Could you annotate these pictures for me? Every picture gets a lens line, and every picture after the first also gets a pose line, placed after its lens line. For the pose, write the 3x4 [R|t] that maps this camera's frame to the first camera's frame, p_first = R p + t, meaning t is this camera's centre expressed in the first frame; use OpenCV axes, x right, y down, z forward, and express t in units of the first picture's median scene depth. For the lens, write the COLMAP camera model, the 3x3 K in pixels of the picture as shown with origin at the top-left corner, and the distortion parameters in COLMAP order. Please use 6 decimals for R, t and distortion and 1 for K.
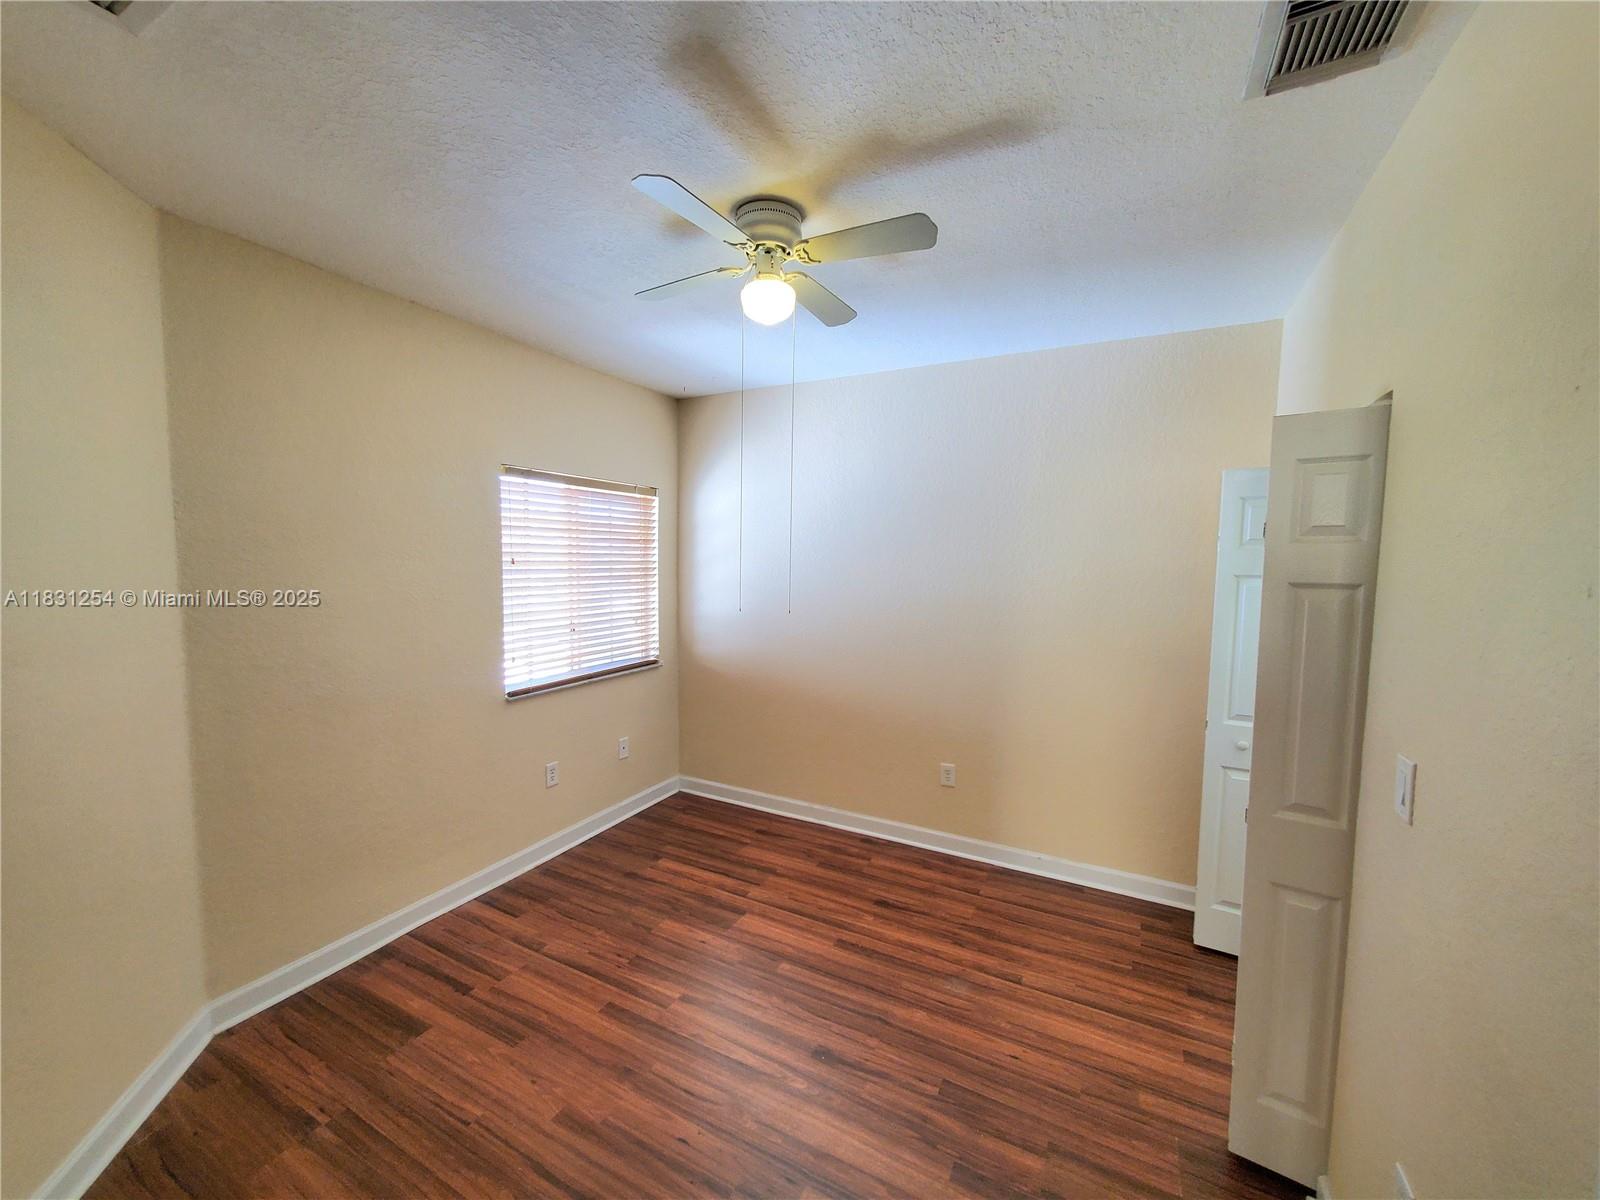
lens RADIAL K [[630.7, 0, 808.6], [0, 630.7, 611.9], [0, 0, 1]] dist [0.003795, -0.000317]
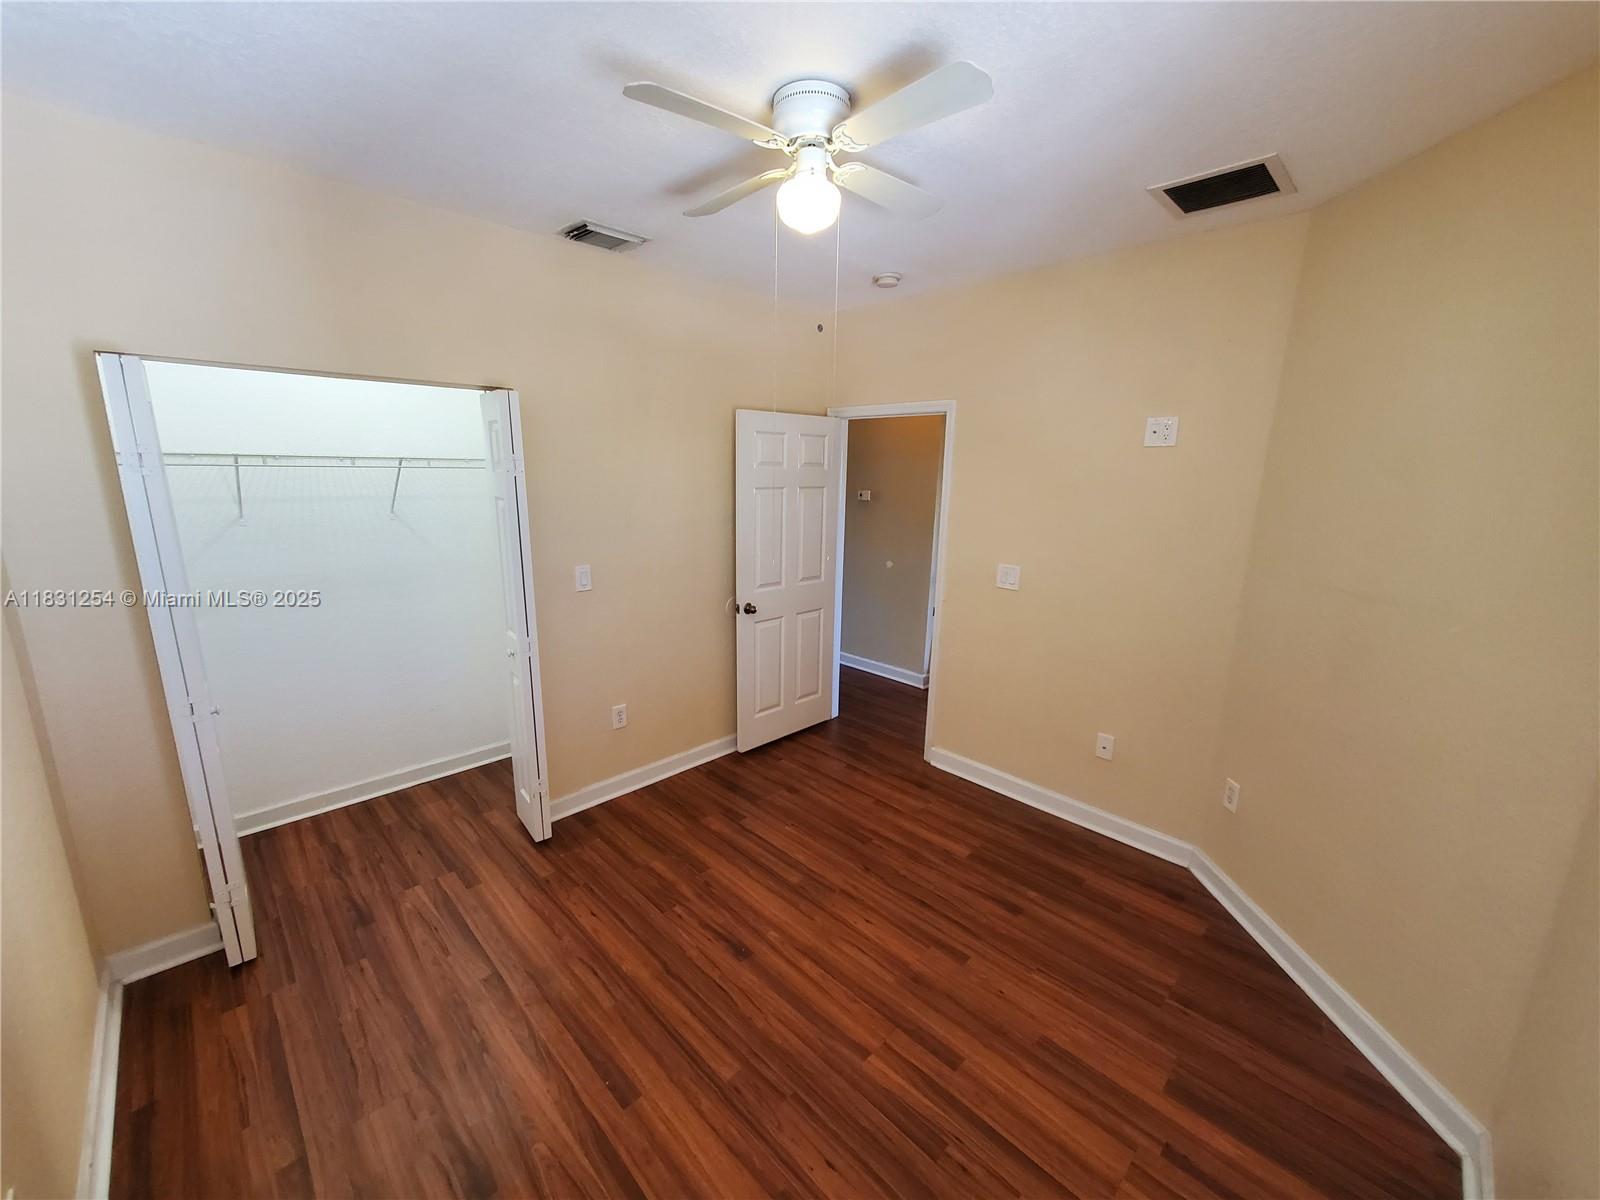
lens RADIAL K [[630.7, 0, 812.1], [0, 630.7, 596.5], [0, 0, 1]] dist [0.003795, -0.000317]
pose [[-0.955667, -0.086752, 0.281379, -0.325024], [-0.000869, 0.956440, 0.291928, -0.198878], [-0.294447, 0.278742, -0.914114, 1.669327]]
